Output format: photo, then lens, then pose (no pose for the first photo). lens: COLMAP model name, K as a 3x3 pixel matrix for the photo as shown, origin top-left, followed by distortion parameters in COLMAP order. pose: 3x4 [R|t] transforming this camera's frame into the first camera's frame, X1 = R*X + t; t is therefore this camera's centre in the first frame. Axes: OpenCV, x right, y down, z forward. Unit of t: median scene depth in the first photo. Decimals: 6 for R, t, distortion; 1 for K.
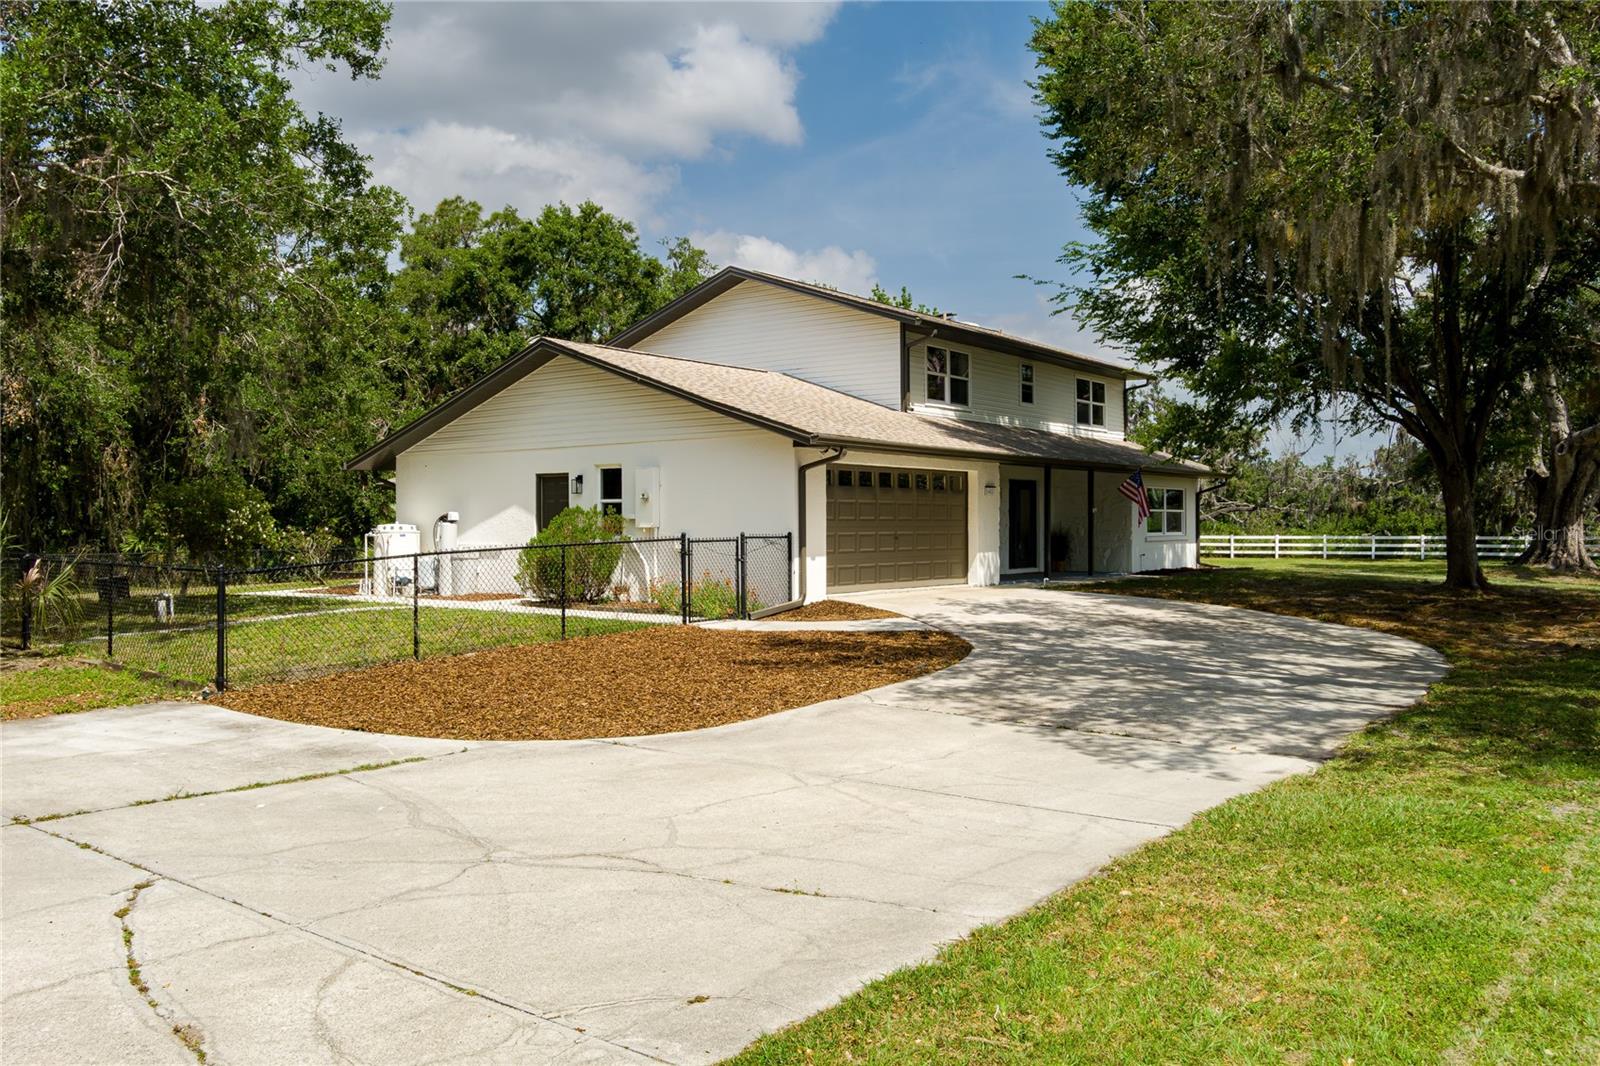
lens RADIAL K [[1303.7, 0, 804.4], [0, 1303.7, 530.8], [0, 0, 1]] dist [-0.072159, 0.022773]
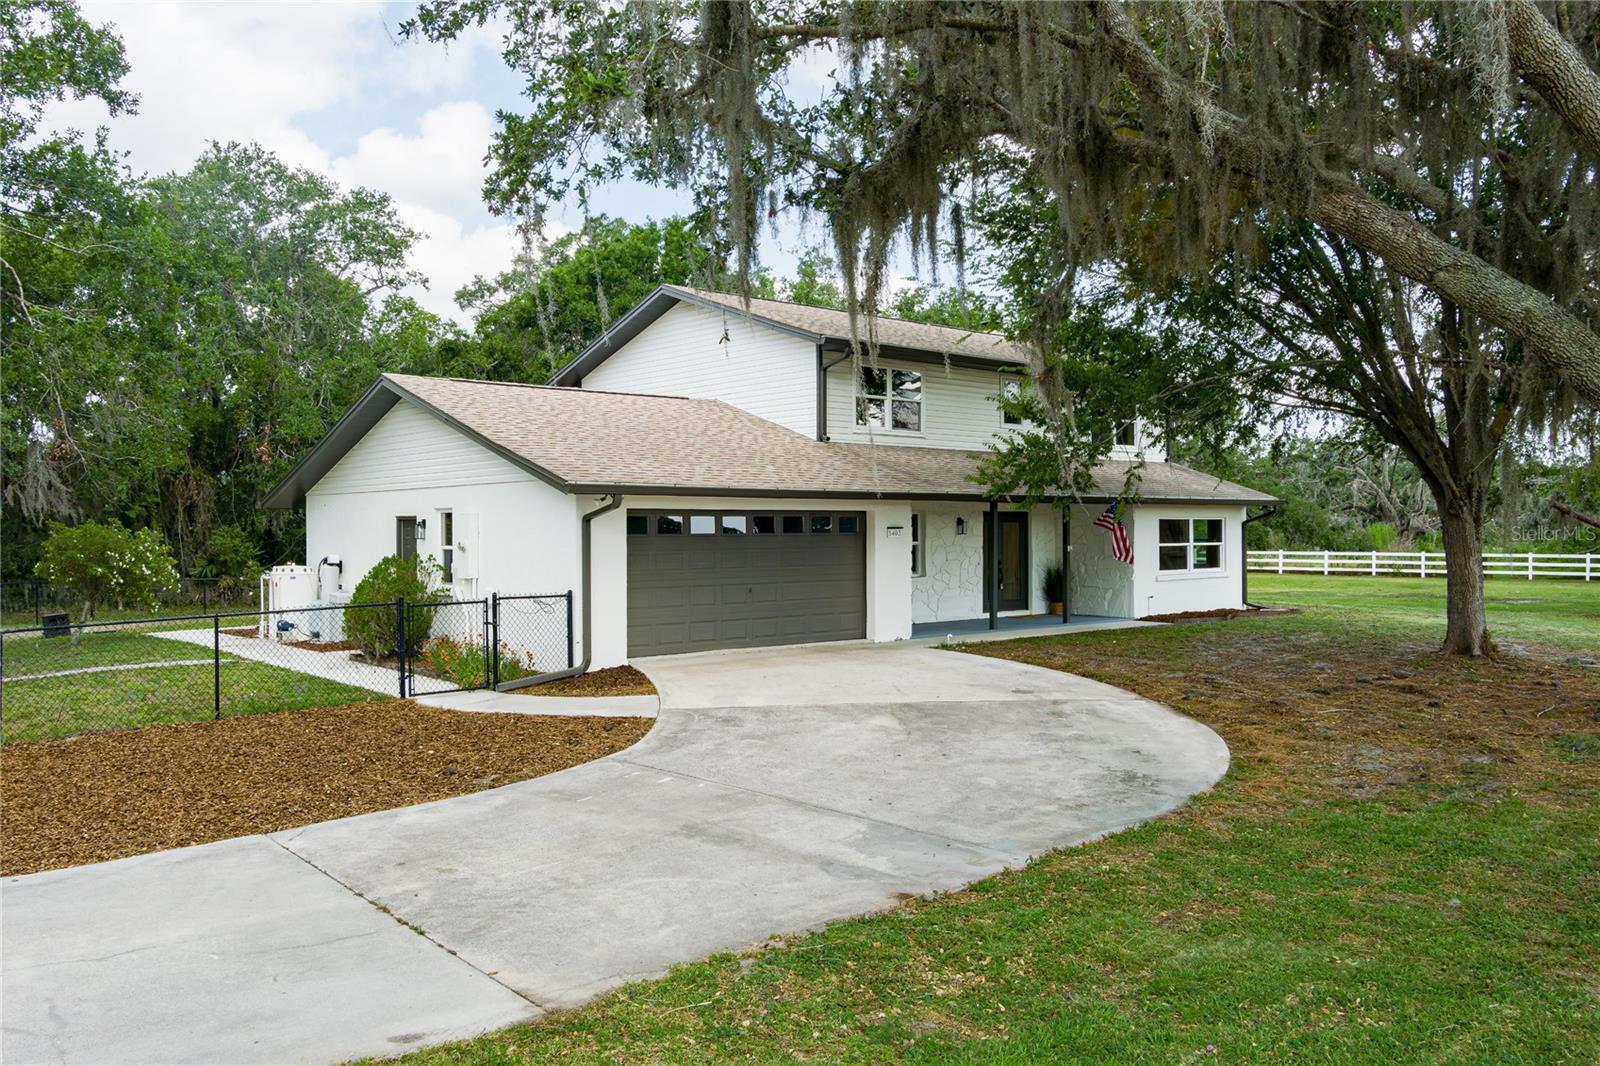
lens RADIAL K [[1303.7, 0, 802.6], [0, 1303.7, 519.4], [0, 0, 1]] dist [-0.072159, 0.022773]
pose [[0.979220, -0.002131, -0.202791, 0.278275], [0.000234, 0.999956, -0.009381, -0.033306], [0.202802, 0.009139, 0.979177, 0.141833]]
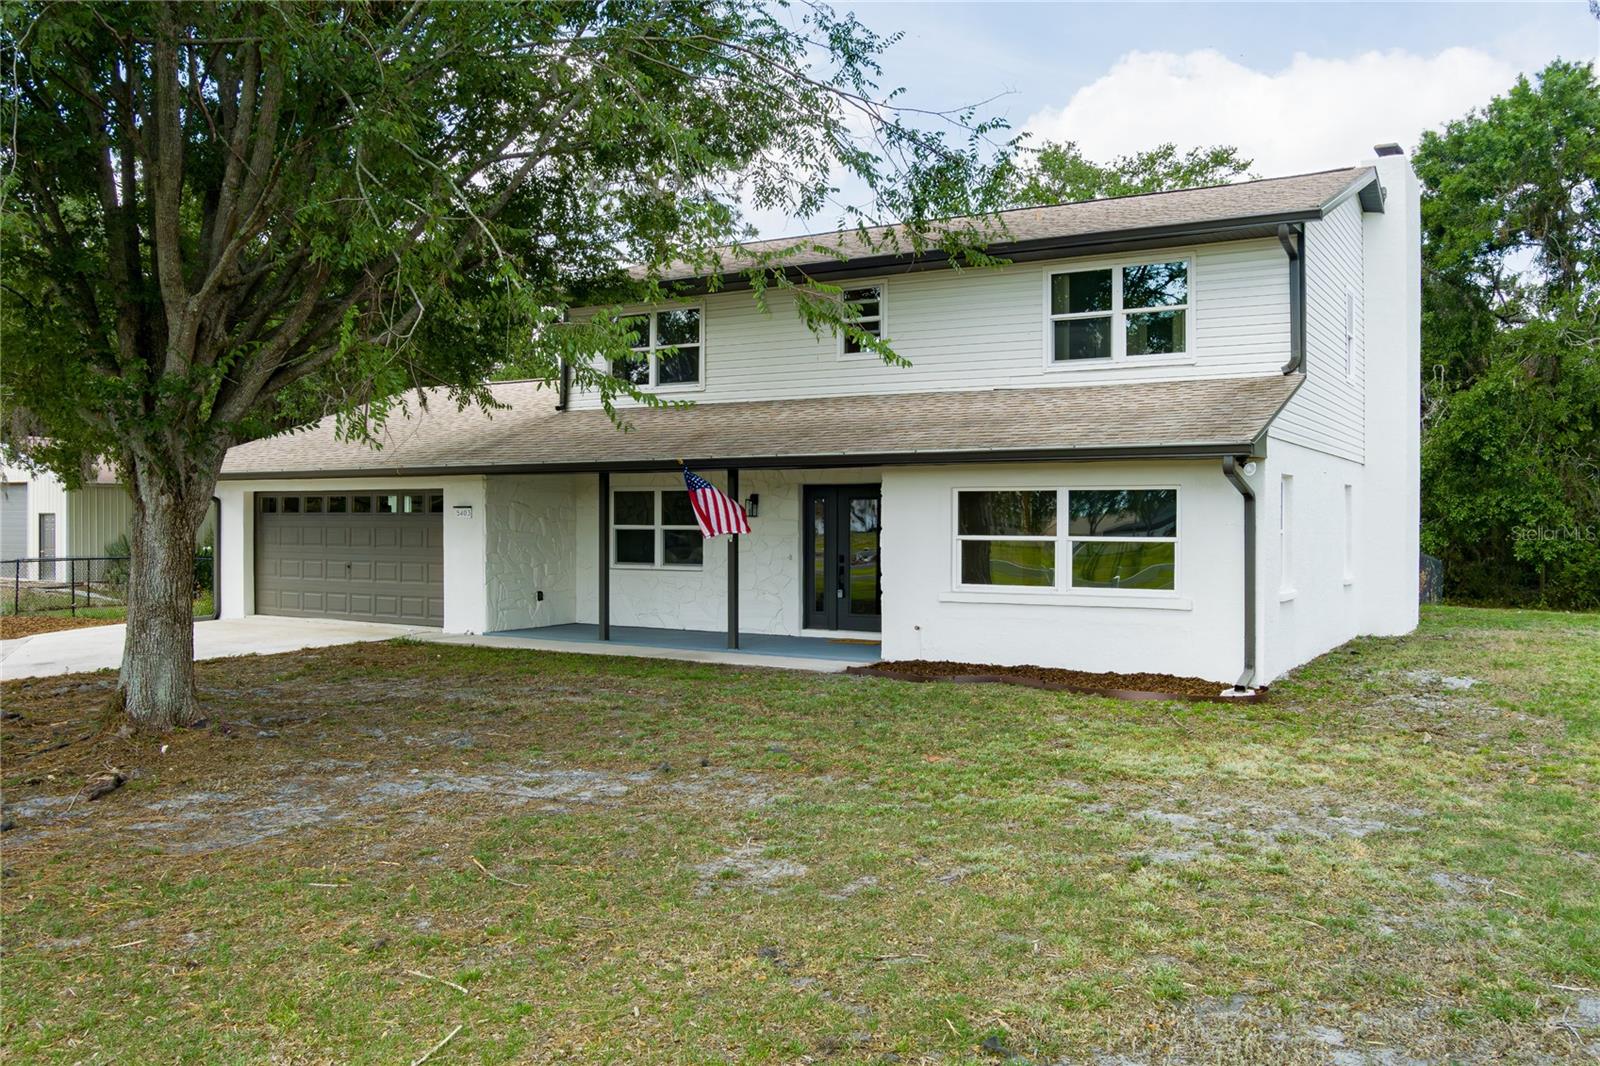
lens RADIAL K [[1303.7, 0, 795.6], [0, 1303.7, 532.8], [0, 0, 1]] dist [-0.072159, 0.022773]
pose [[0.100938, 0.010858, -0.994834, 0.999553], [-0.007127, 0.999923, 0.010191, -0.029605], [0.994867, 0.006062, 0.101007, 1.204920]]
